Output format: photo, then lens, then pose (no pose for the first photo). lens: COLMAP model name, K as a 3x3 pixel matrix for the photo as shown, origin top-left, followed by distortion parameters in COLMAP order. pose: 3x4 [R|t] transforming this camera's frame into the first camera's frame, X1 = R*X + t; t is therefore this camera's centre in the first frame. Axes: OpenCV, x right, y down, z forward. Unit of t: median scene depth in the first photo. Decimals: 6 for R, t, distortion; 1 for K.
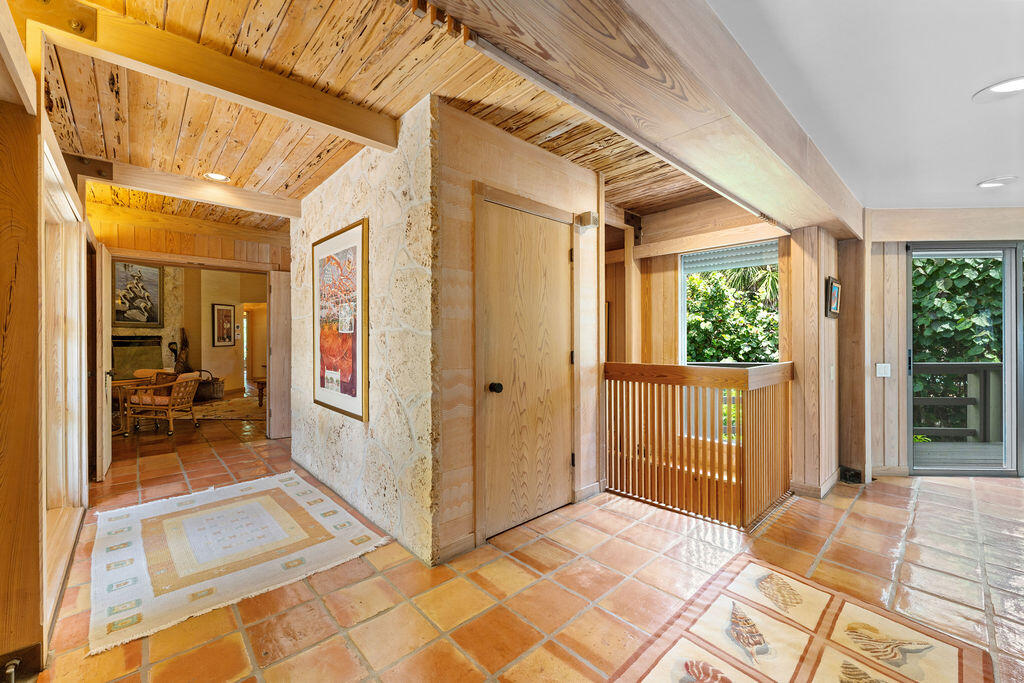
lens RADIAL K [[405.7, 0, 512.2], [0, 405.7, 337.6], [0, 0, 1]] dist [-0.000700, -0.000698]
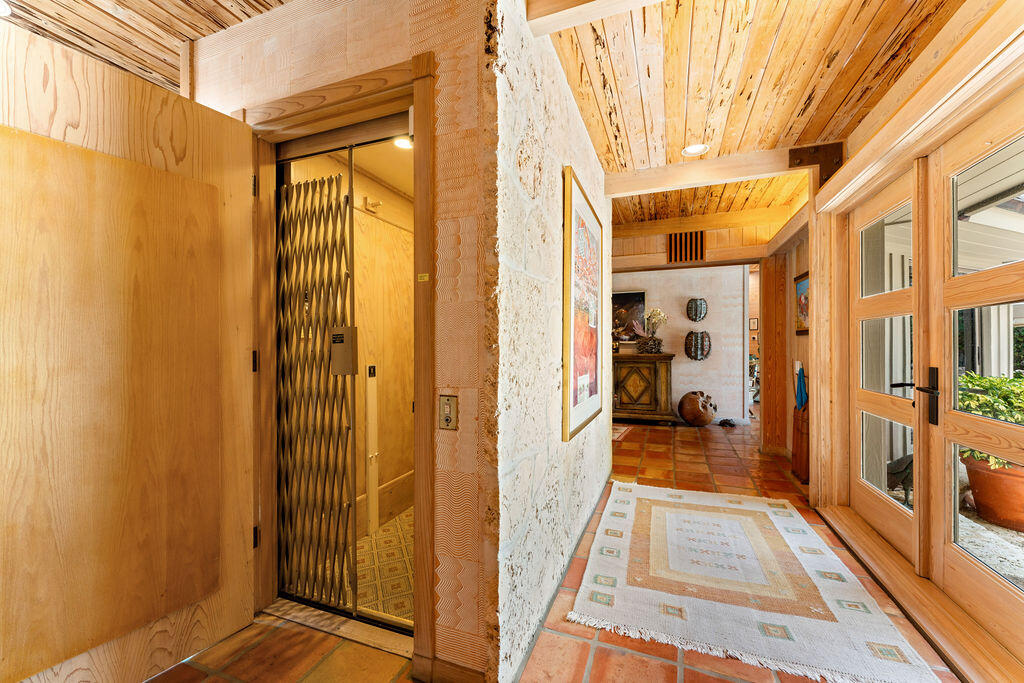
lens RADIAL K [[405.7, 0, 511.3], [0, 405.7, 341.0], [0, 0, 1]] dist [-0.000700, -0.000698]
pose [[-0.432238, 0.007598, 0.901728, -1.233658], [0.001056, 0.999968, -0.007919, 0.027477], [-0.901759, -0.002471, -0.432232, 1.674784]]
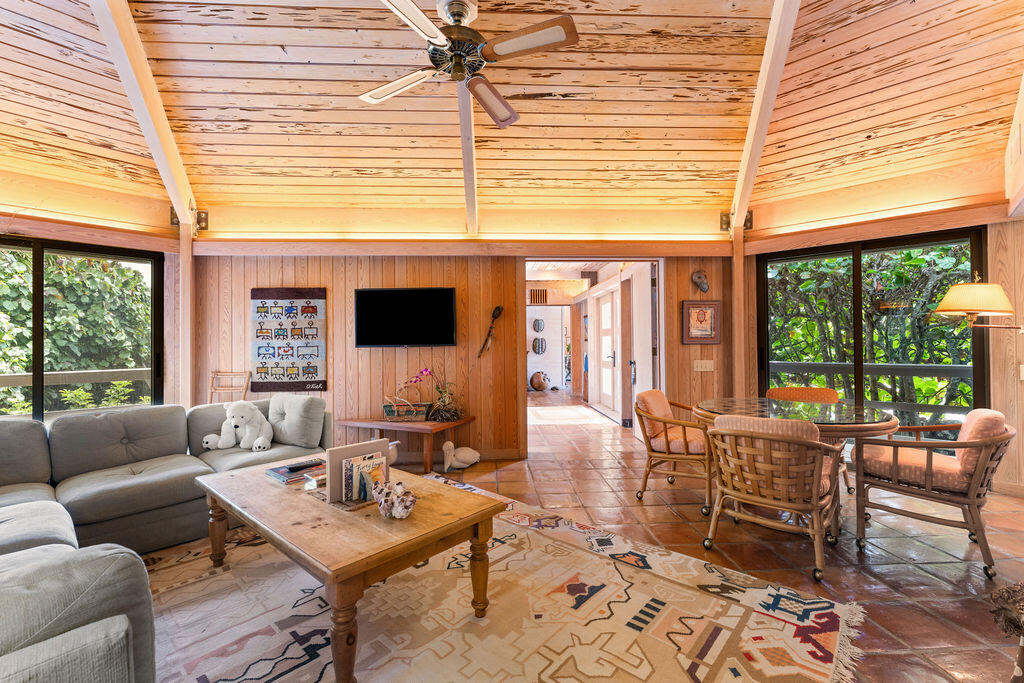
lens RADIAL K [[431.5, 0, 517.0], [0, 431.5, 343.5], [0, 0, 1]] dist [0.002397, 0.000023]
pose [[-0.774927, 0.011082, 0.631953, -2.097659], [0.010765, 0.999933, -0.004335, 0.026888], [-0.631958, 0.003443, -0.774995, 3.096531]]
